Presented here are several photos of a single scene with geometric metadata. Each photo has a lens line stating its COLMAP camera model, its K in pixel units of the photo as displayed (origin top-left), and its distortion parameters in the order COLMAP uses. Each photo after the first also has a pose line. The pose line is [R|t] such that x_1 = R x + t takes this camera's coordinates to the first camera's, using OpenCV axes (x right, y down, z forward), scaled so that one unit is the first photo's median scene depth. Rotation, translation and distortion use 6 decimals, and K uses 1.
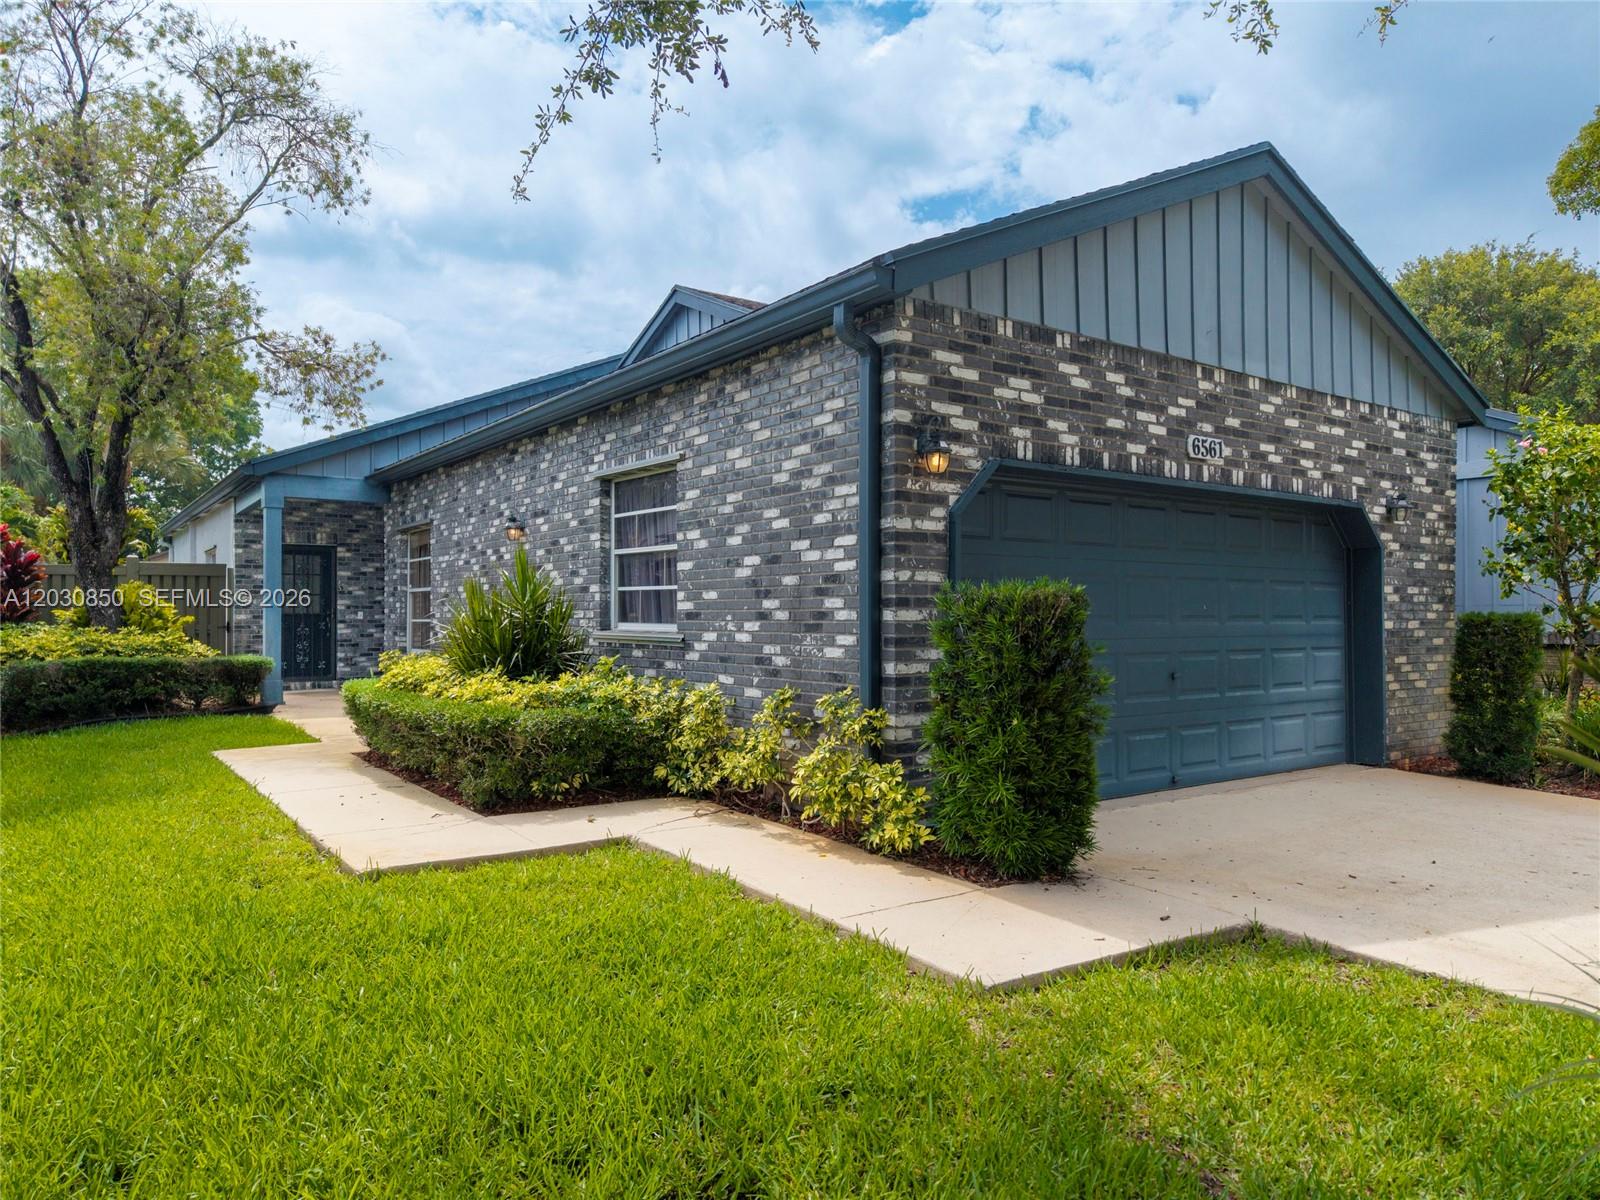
lens RADIAL K [[1052.6, 0, 800.0], [0, 1052.6, 600.0], [0, 0, 1]] dist [0.092997, -0.115167]
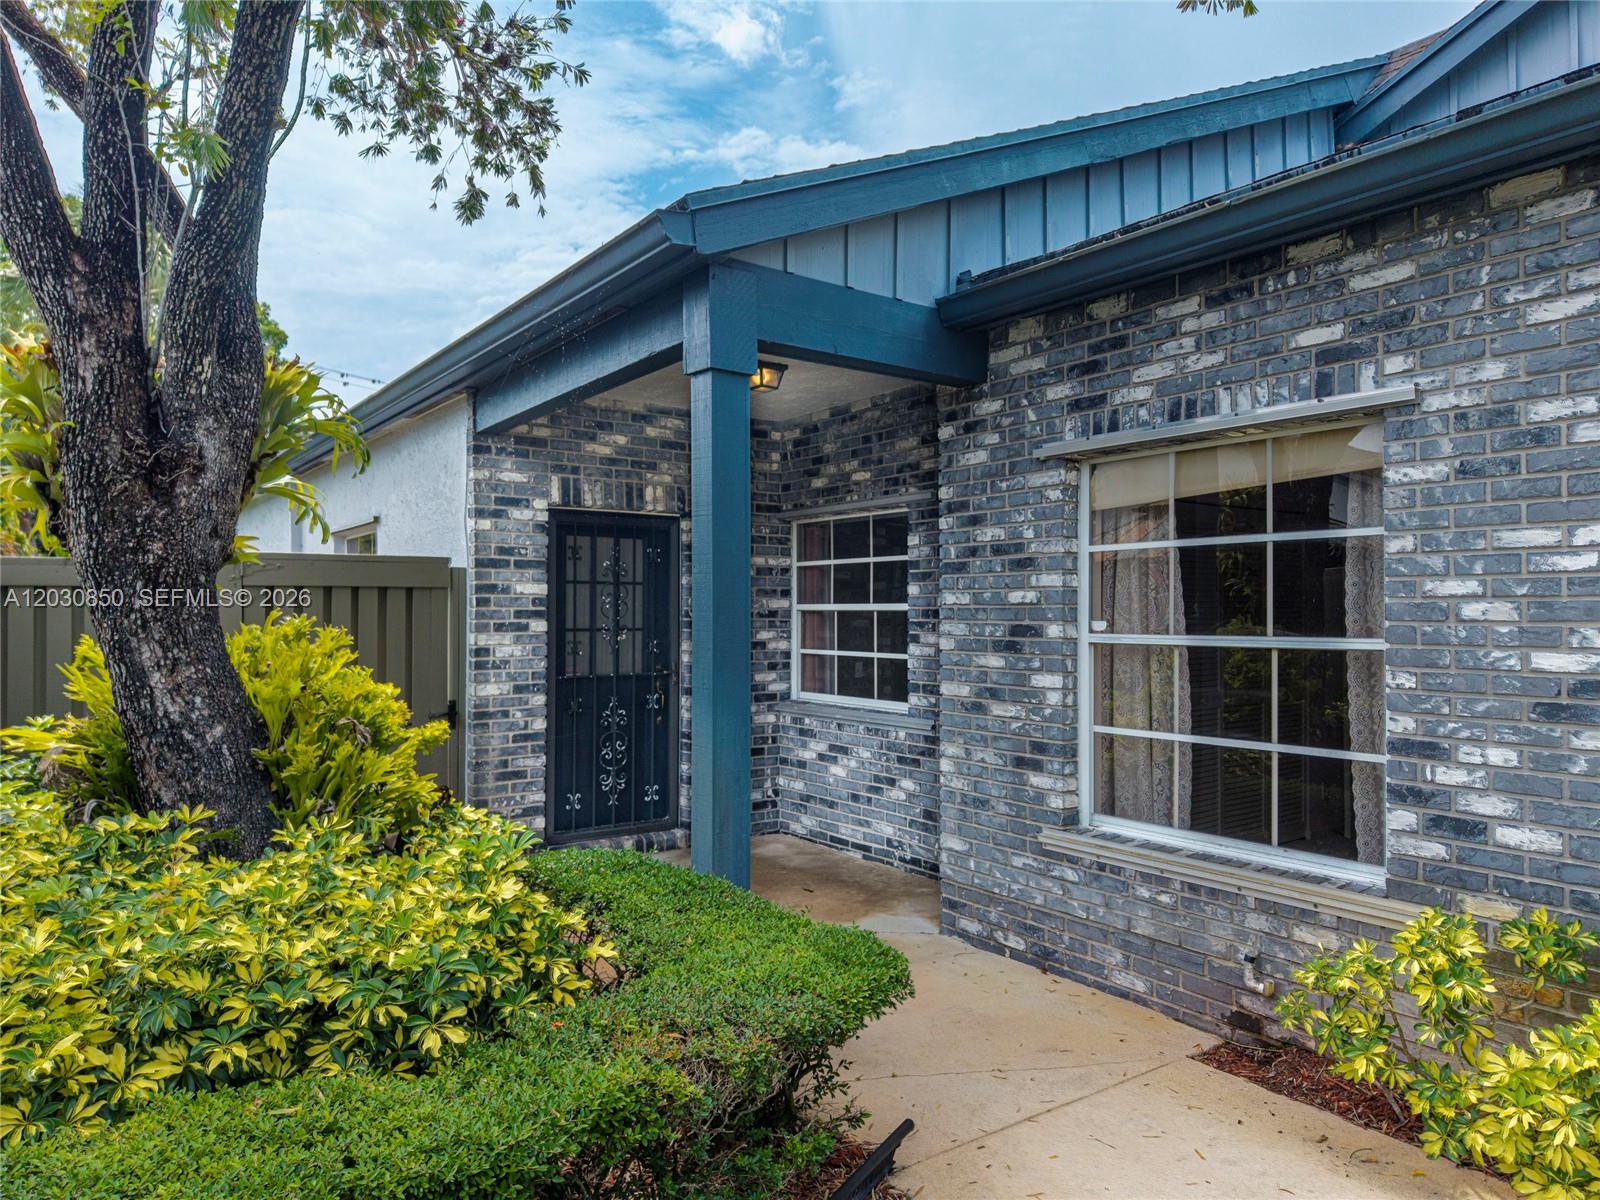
lens RADIAL K [[1057.1, 0, 817.0], [0, 1057.1, 602.4], [0, 0, 1]] dist [0.092125, -0.131323]
pose [[0.999539, 0.002254, 0.030271, -0.794331], [-0.002427, 0.999981, 0.005658, -0.037507], [-0.030257, -0.005729, 0.999526, 1.154511]]
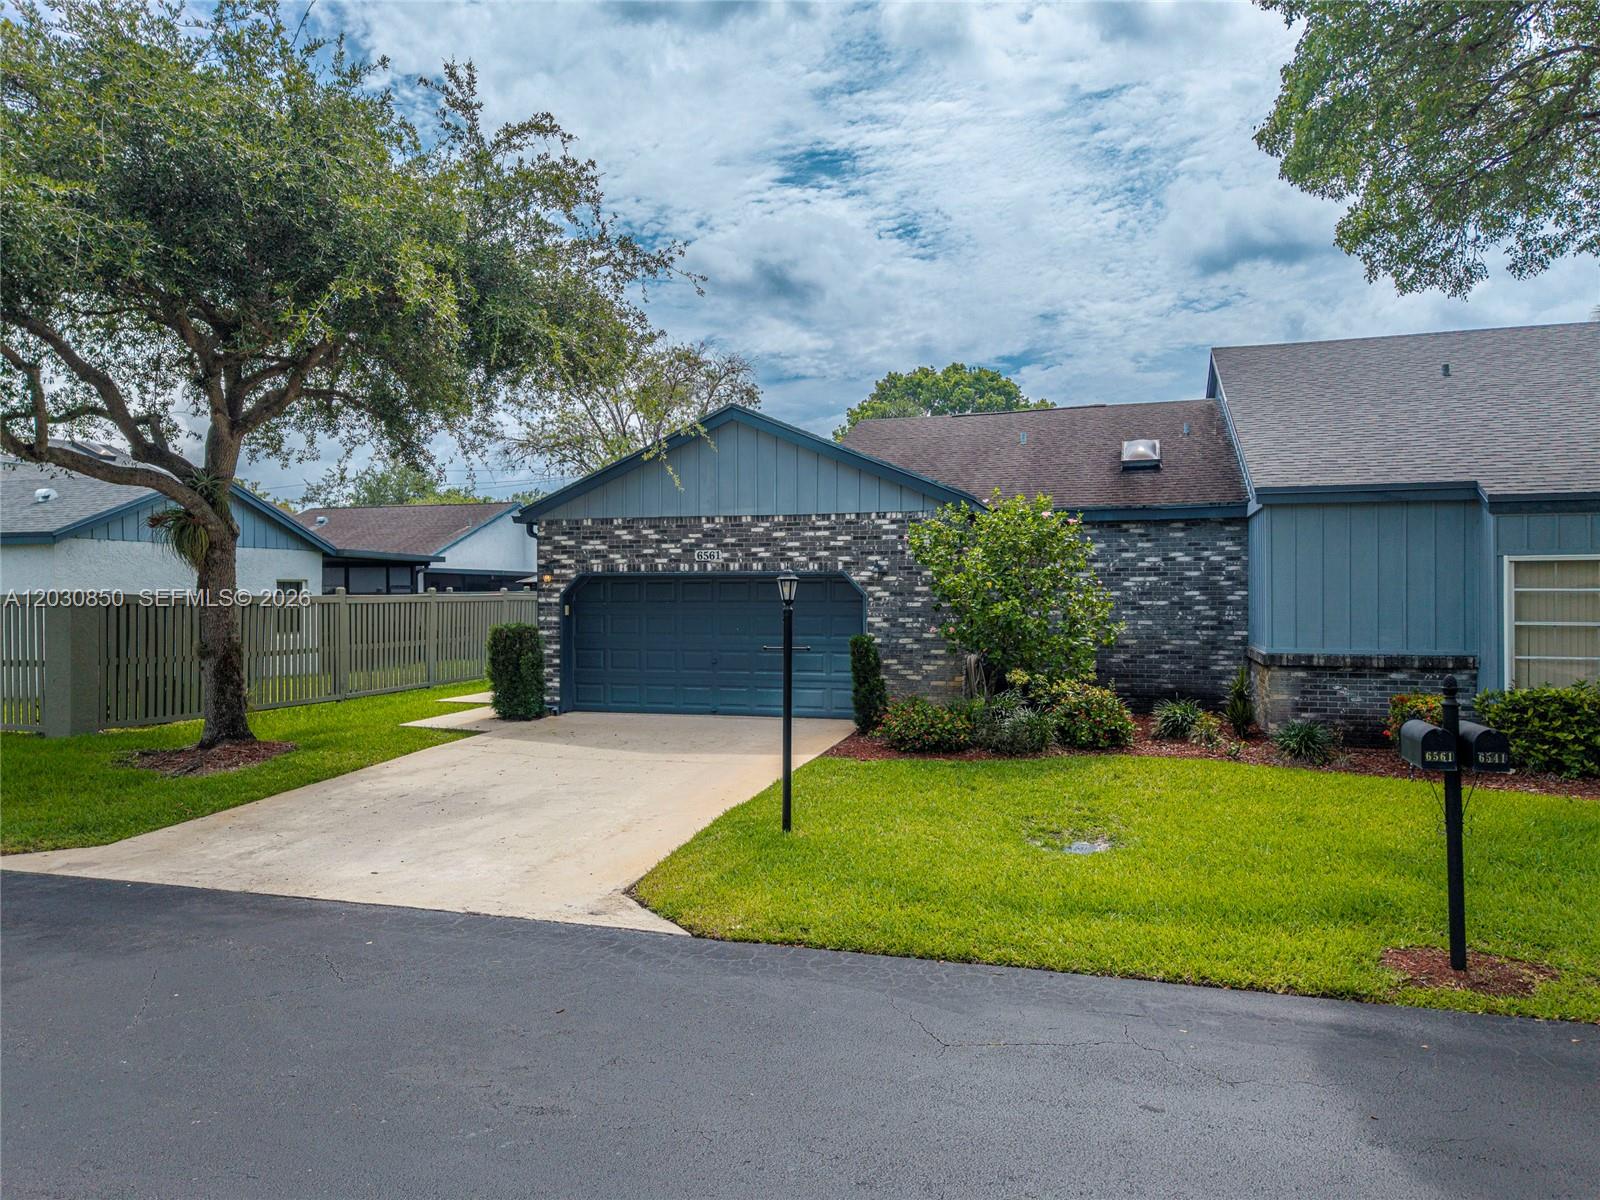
lens RADIAL K [[1057.1, 0, 817.0], [0, 1057.1, 602.4], [0, 0, 1]] dist [0.092125, -0.131323]
pose [[0.615163, 0.001441, -0.788398, 2.054450], [0.013884, 0.999823, 0.012660, -0.067702], [0.788278, -0.018734, 0.615035, -0.125669]]
